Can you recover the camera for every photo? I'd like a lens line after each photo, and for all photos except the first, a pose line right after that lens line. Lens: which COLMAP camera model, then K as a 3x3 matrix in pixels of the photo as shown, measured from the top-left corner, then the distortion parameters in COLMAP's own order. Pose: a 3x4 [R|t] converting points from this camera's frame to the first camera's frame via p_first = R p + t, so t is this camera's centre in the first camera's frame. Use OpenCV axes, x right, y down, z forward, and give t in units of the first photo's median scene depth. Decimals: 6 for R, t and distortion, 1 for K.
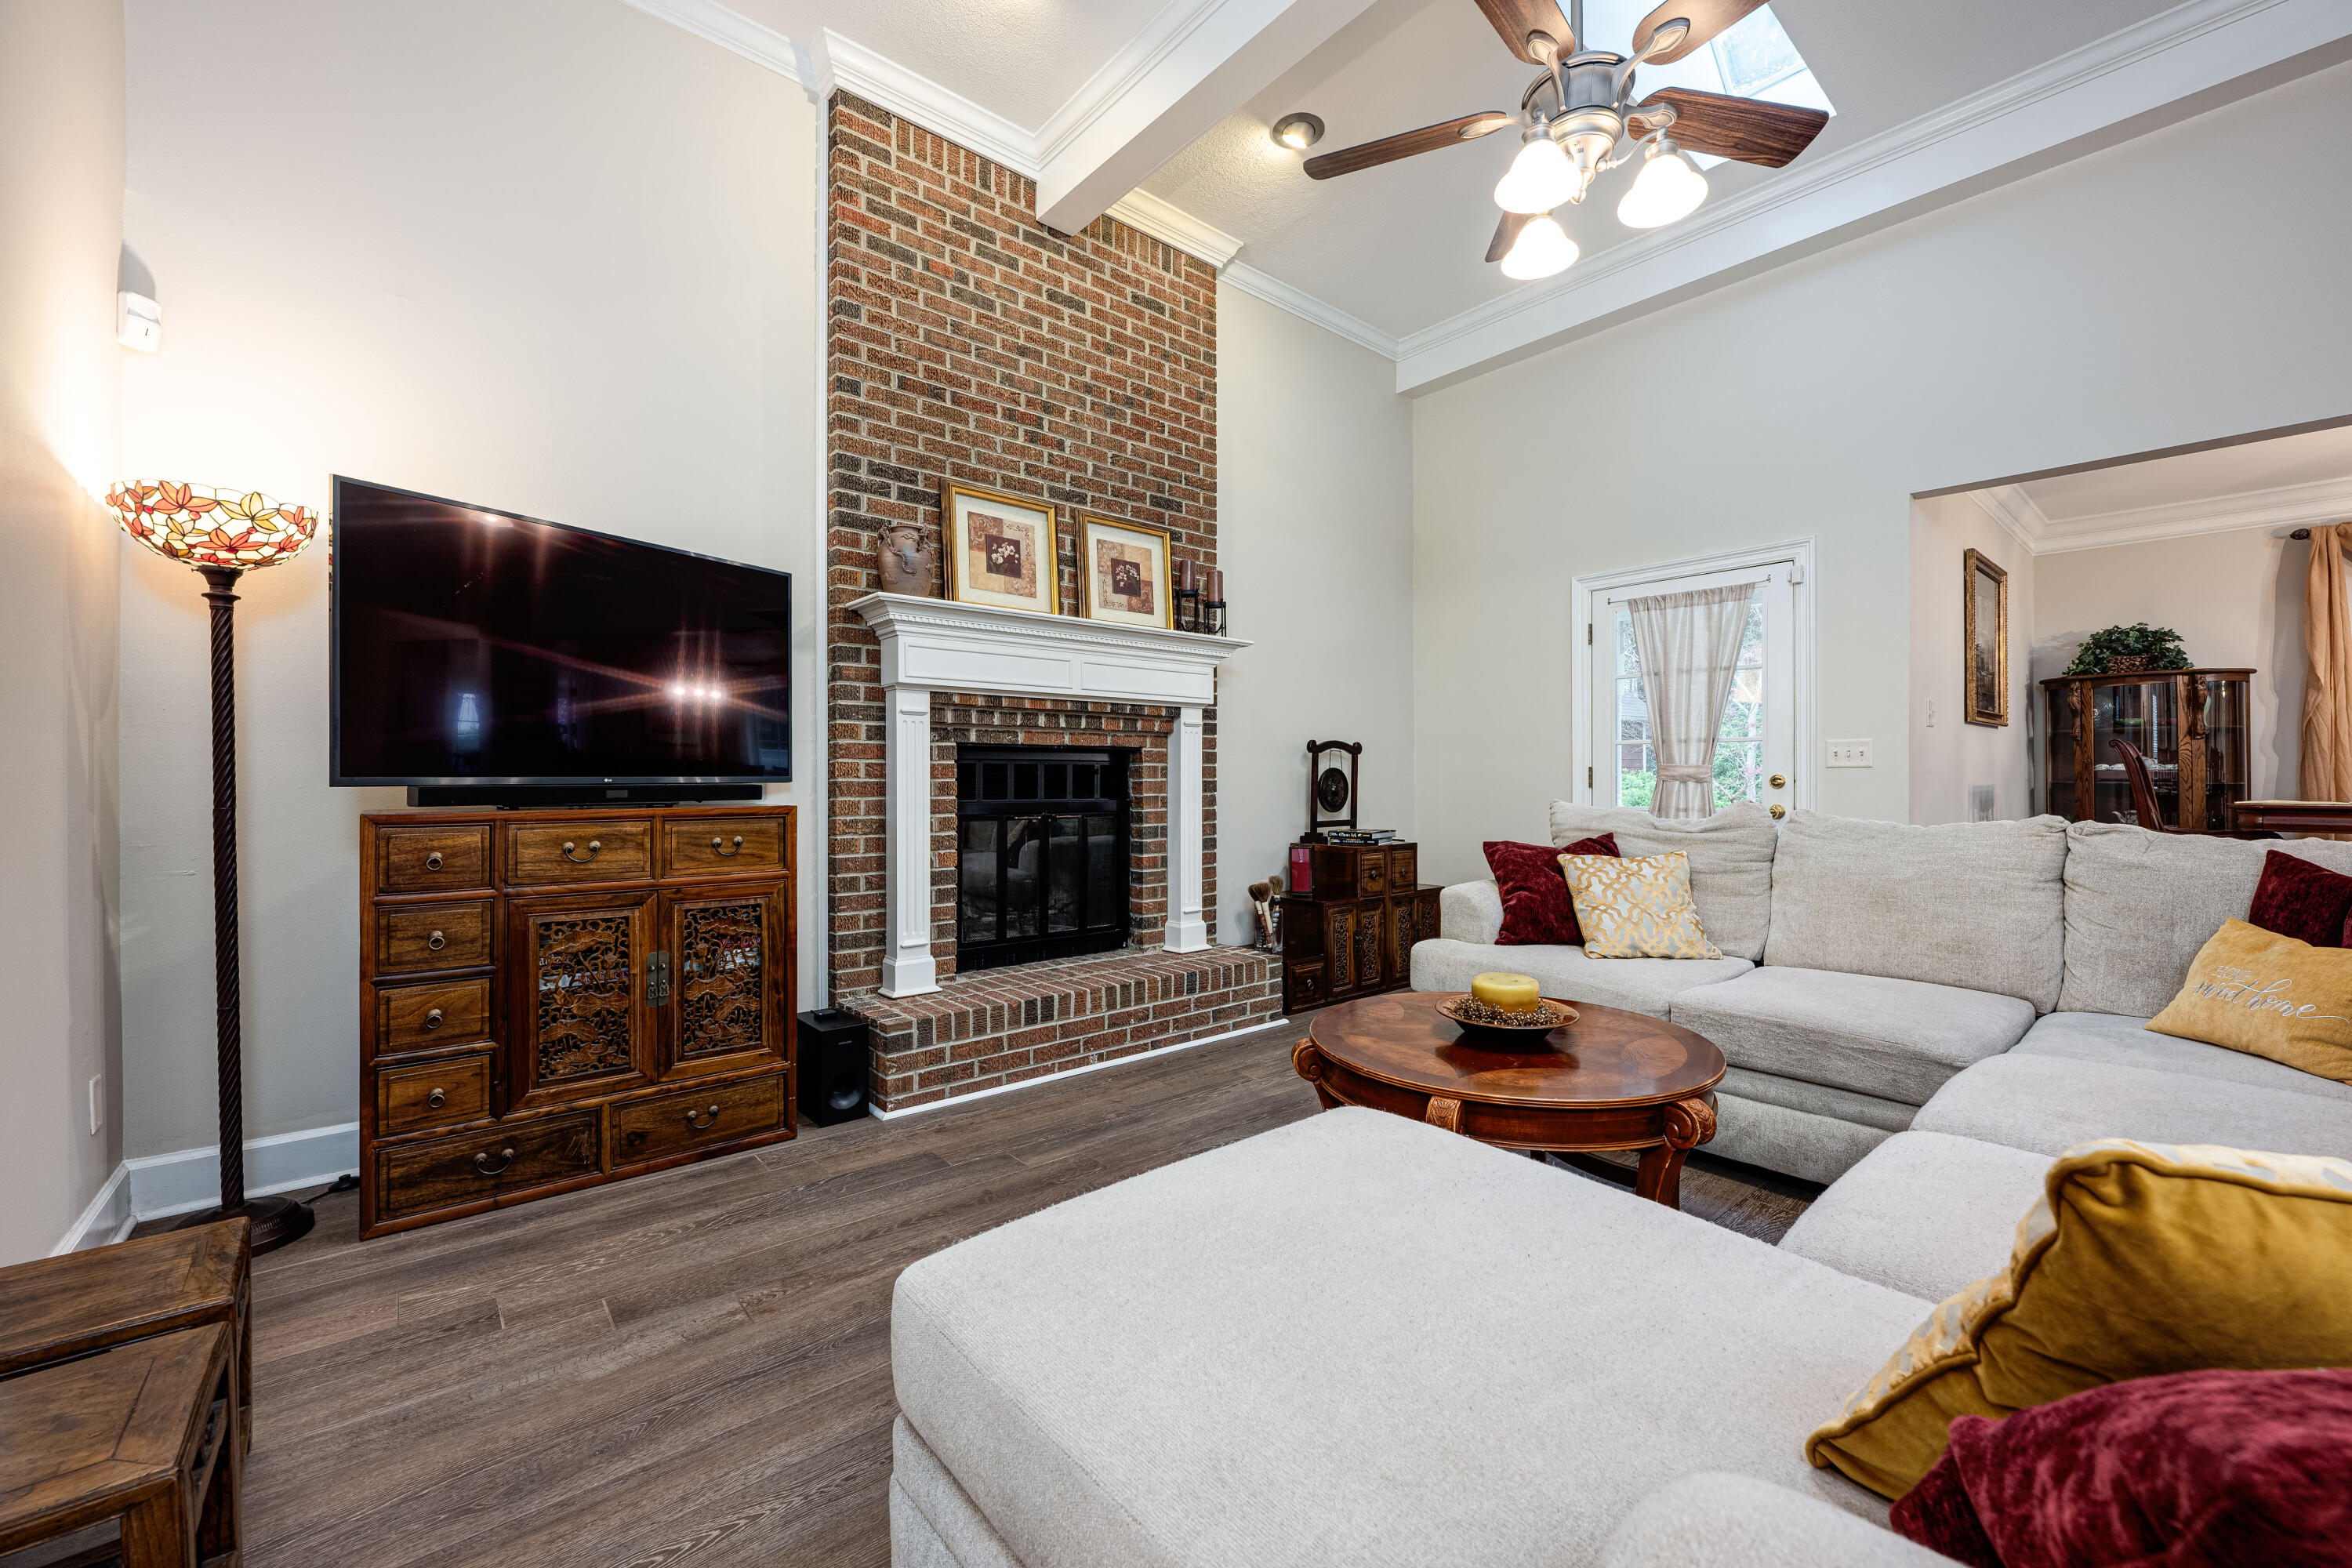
lens RADIAL K [[938.1, 0, 1181.4], [0, 938.1, 776.6], [0, 0, 1]] dist [-0.002876, -0.000261]
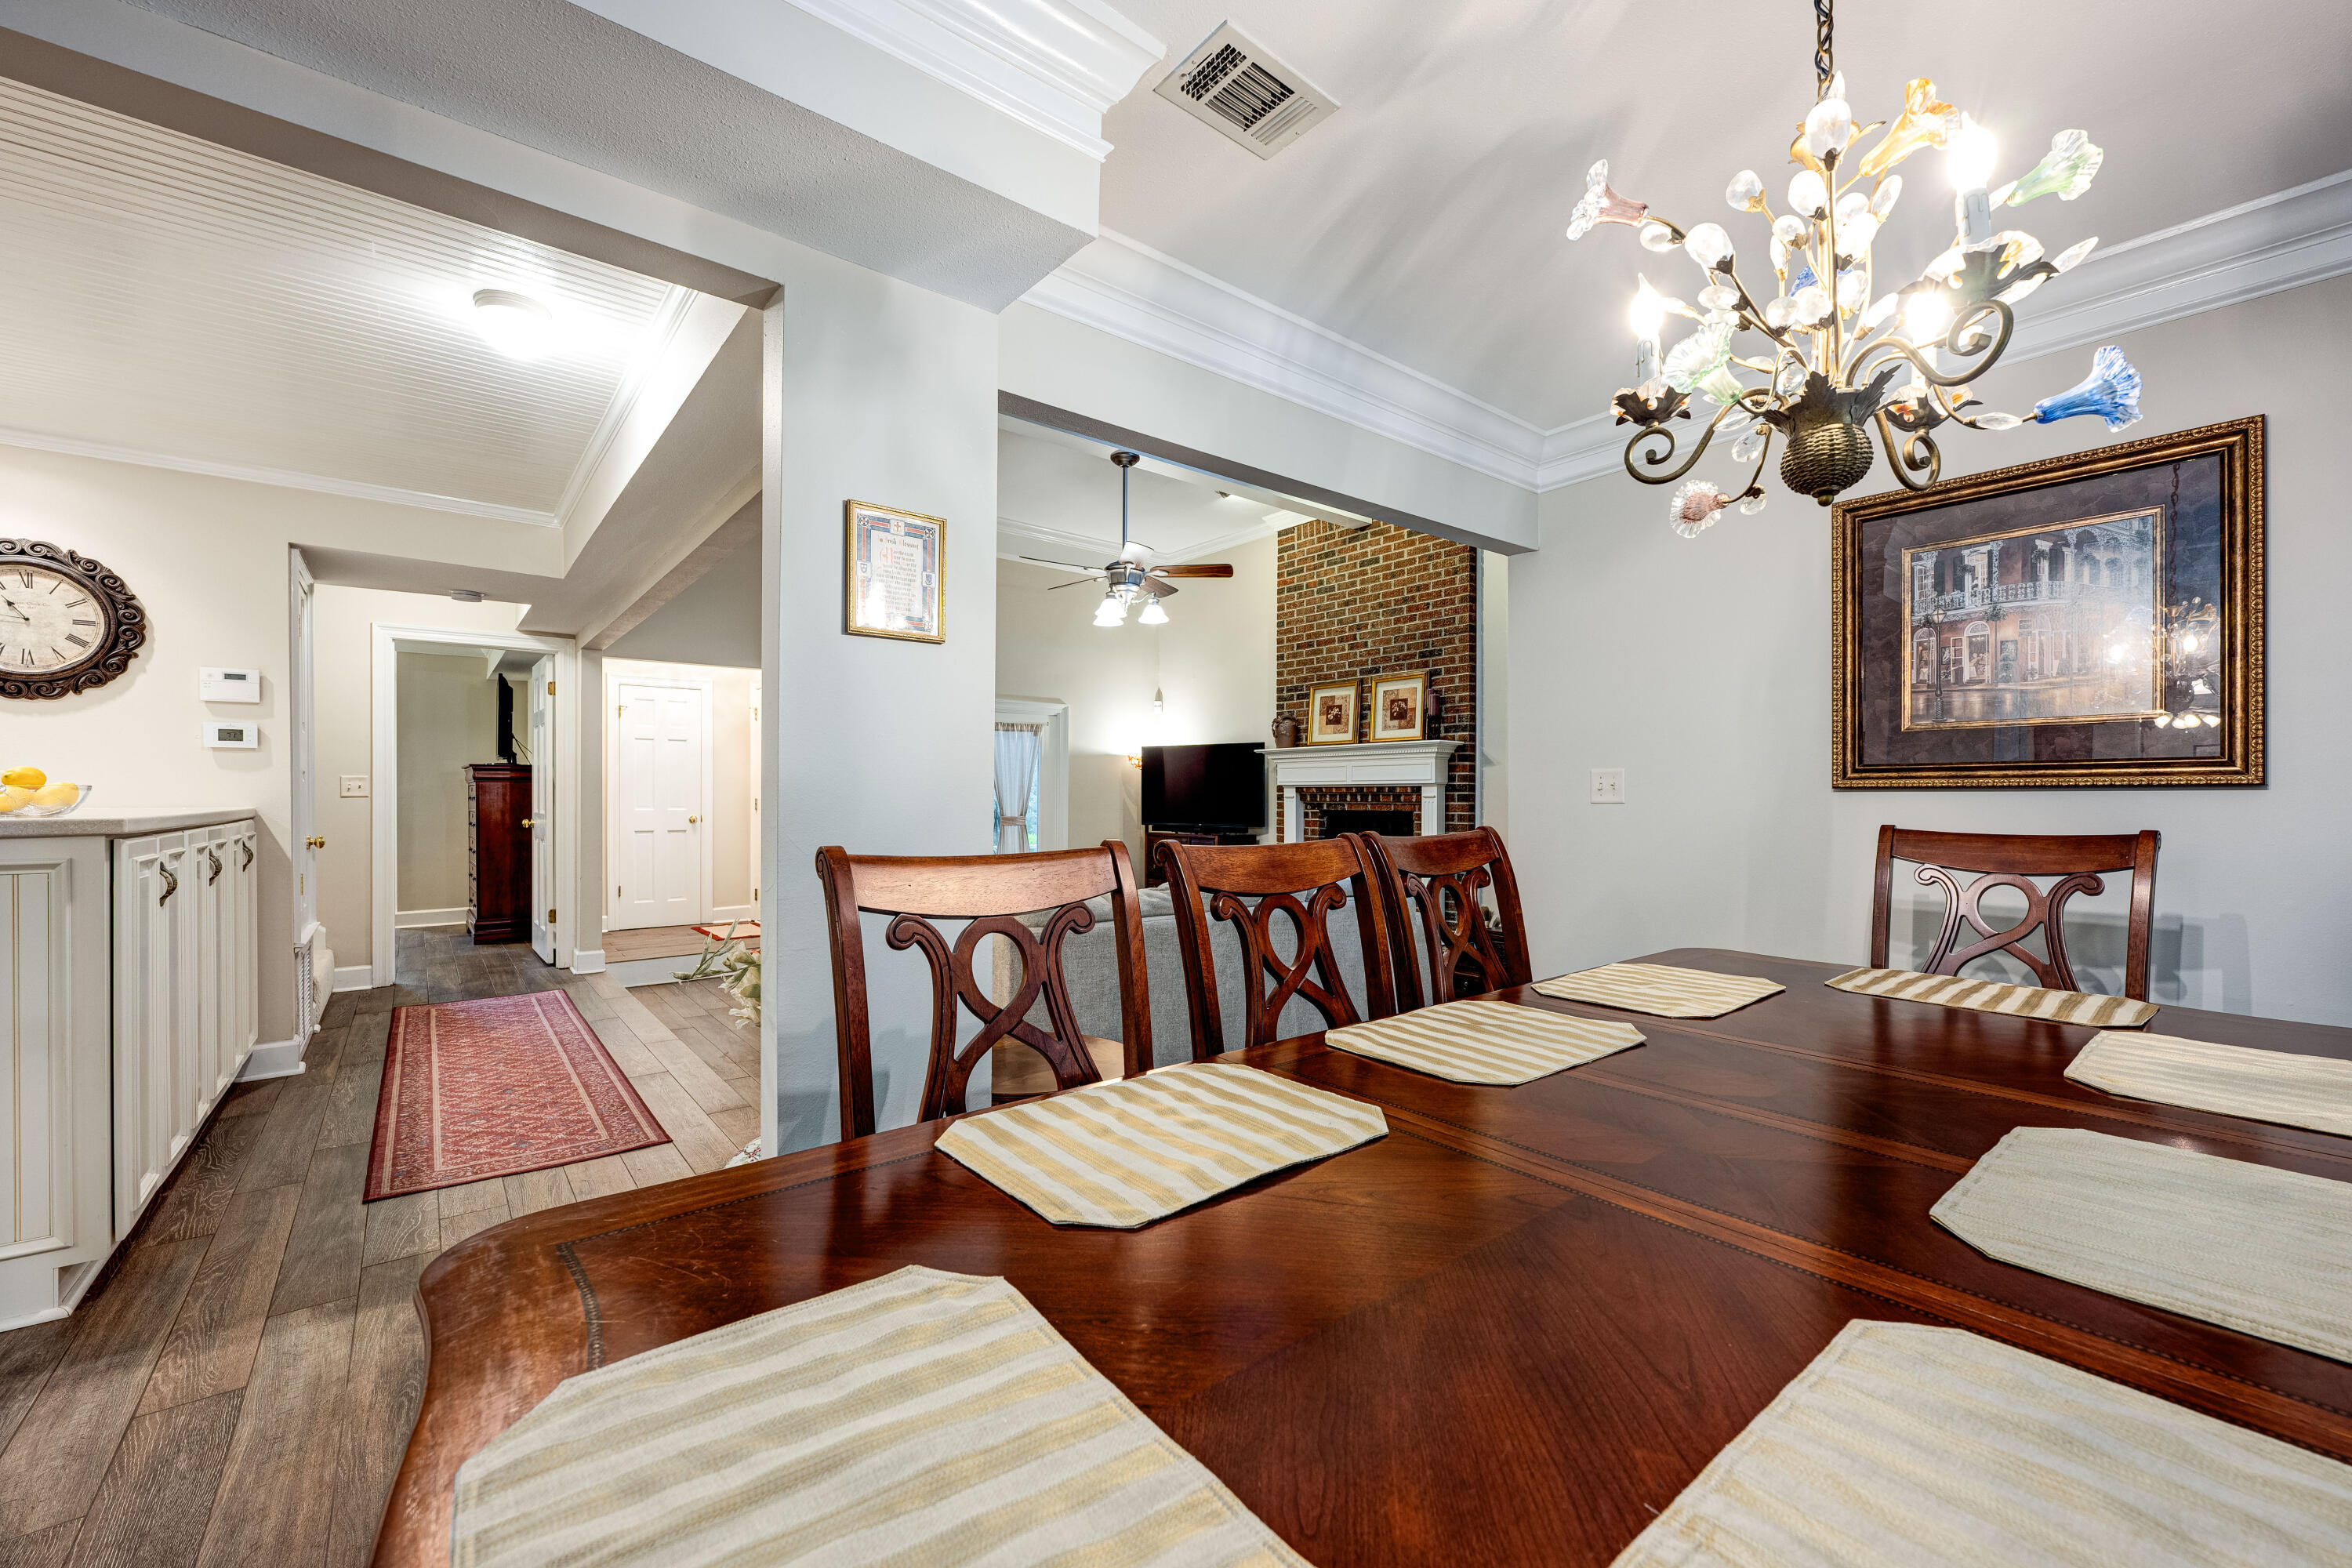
lens RADIAL K [[937.4, 0, 1179.6], [0, 937.4, 798.1], [0, 0, 1]] dist [0.000785, -0.000036]
pose [[-0.023413, 0.003021, -0.999721, 1.982307], [-0.000333, 0.999995, 0.003030, -0.074166], [0.999726, 0.000404, -0.023411, 0.804428]]
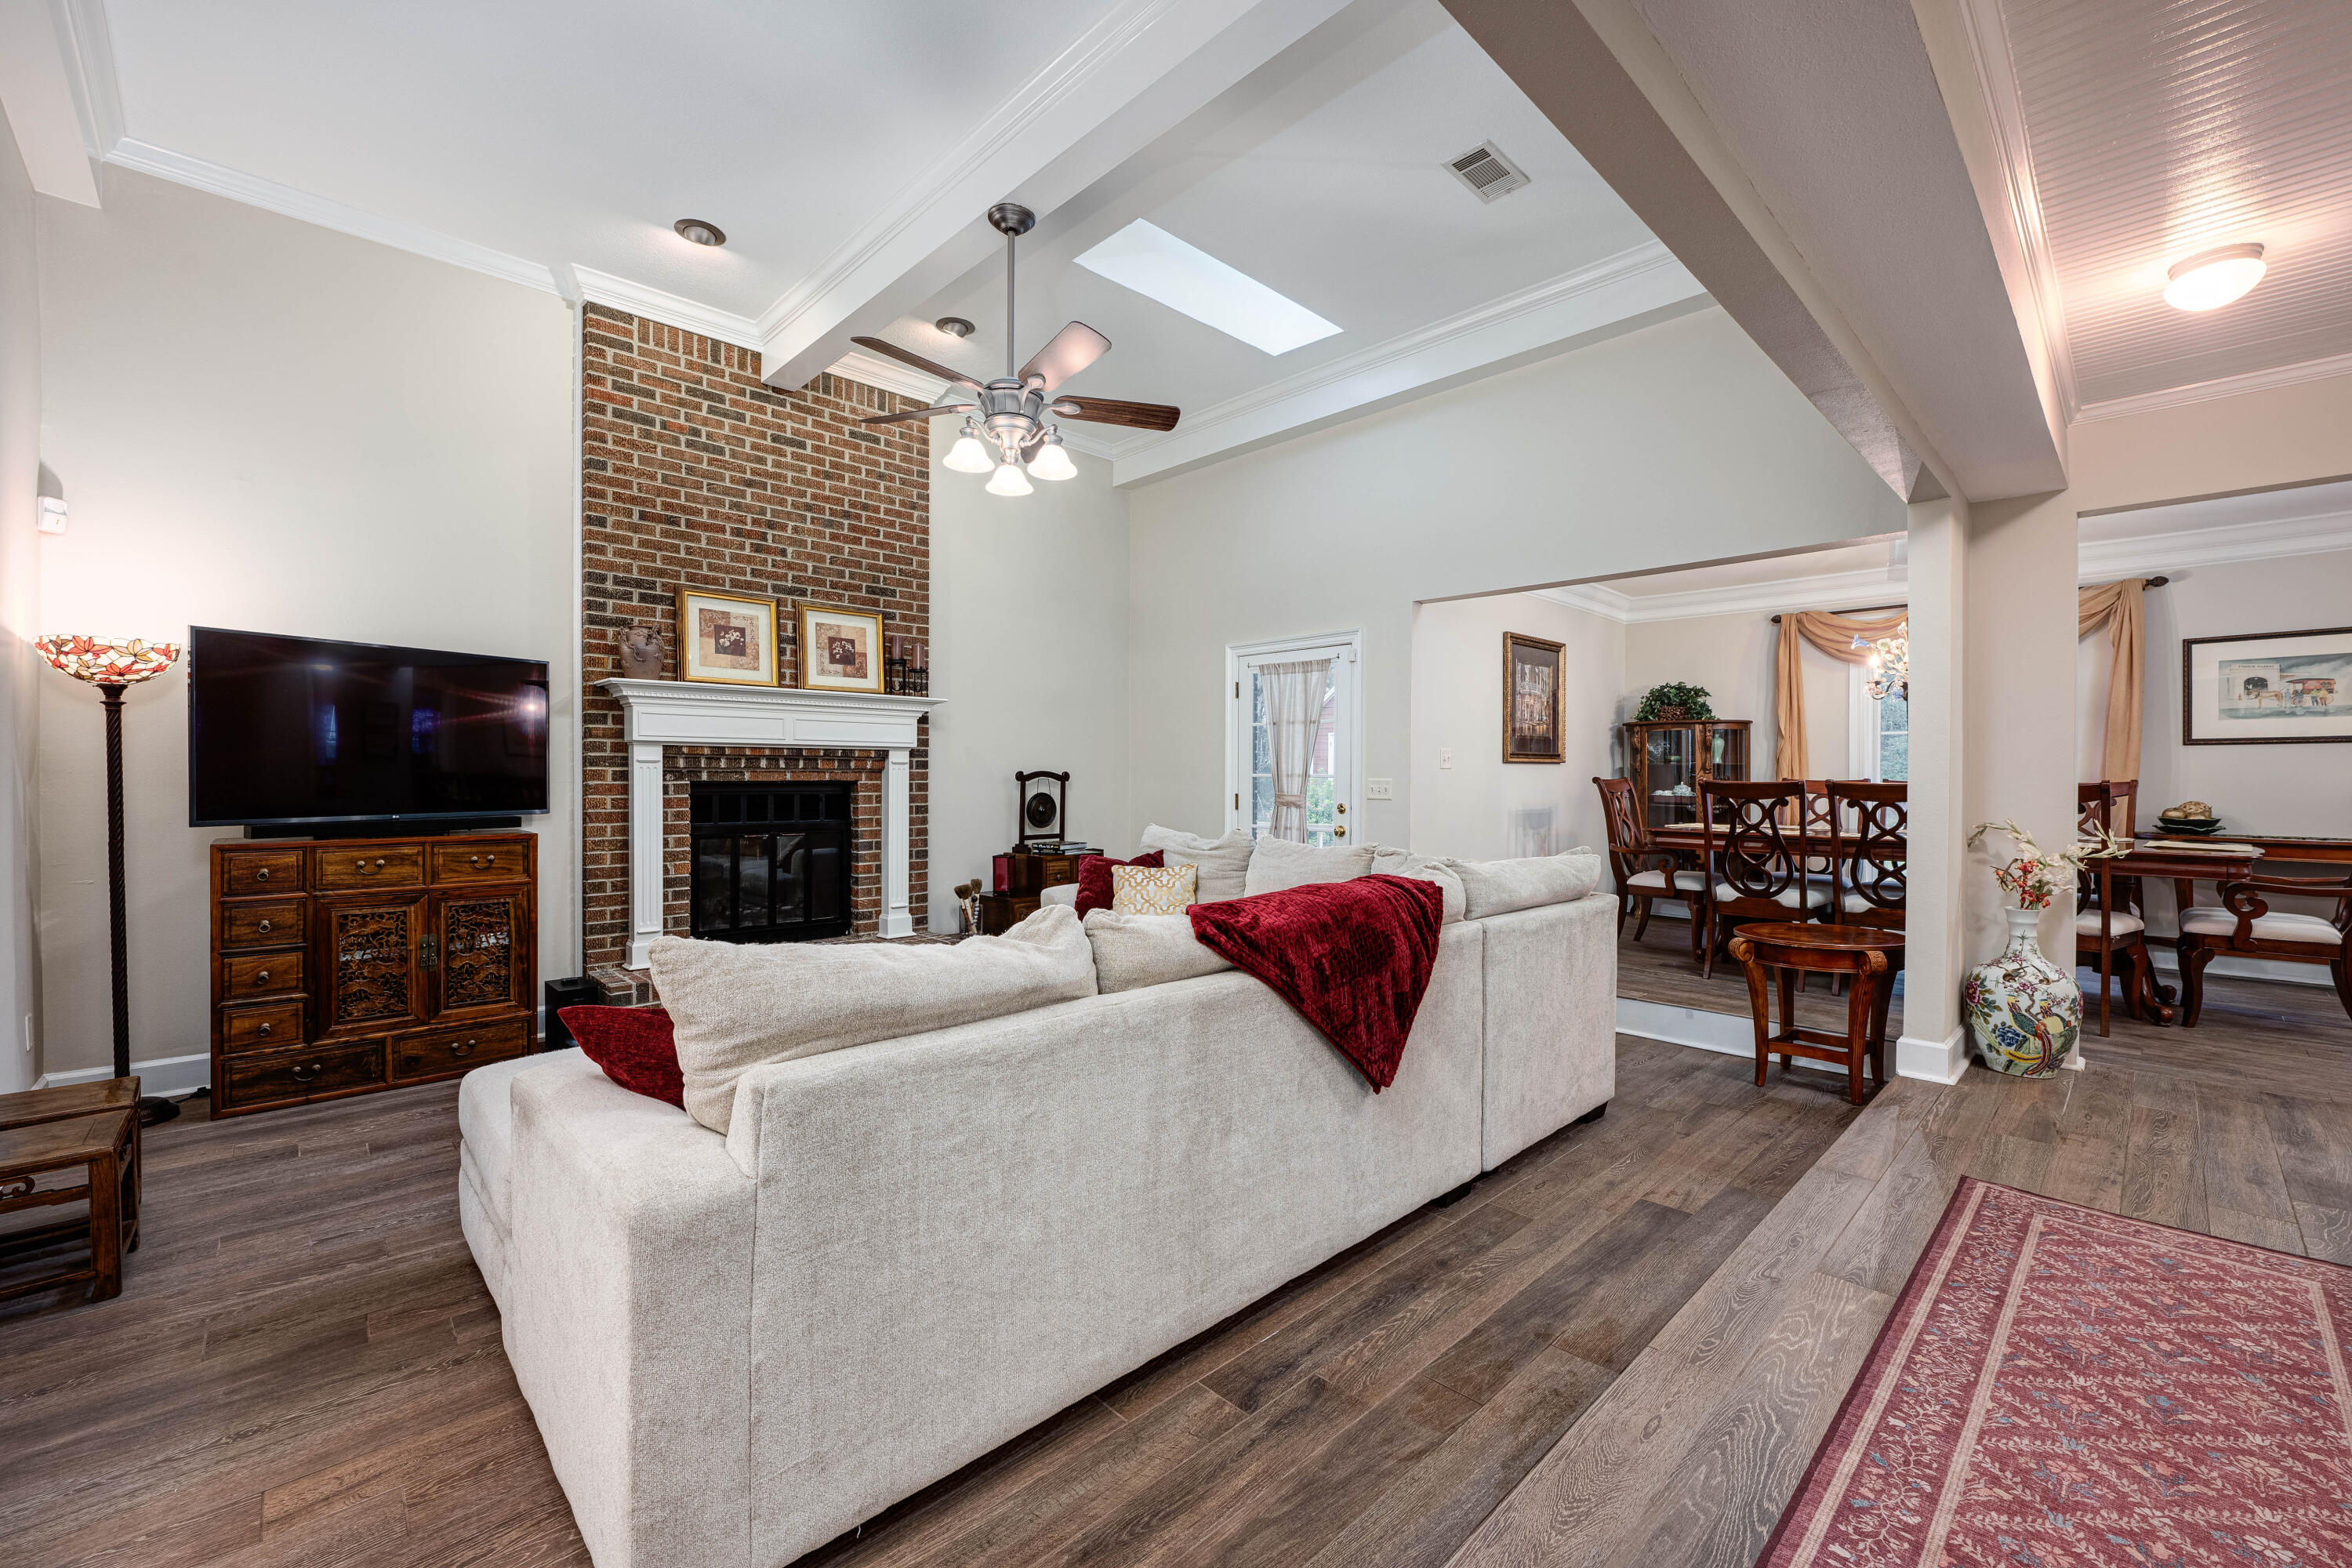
lens RADIAL K [[950.8, 0, 1179.3], [0, 950.8, 780.7], [0, 0, 1]] dist [-0.002543, 0.000515]
pose [[0.998079, 0.004480, 0.061786, 0.404685], [-0.005037, 0.999948, 0.008866, -0.056875], [-0.061743, -0.009160, 0.998050, -0.430064]]
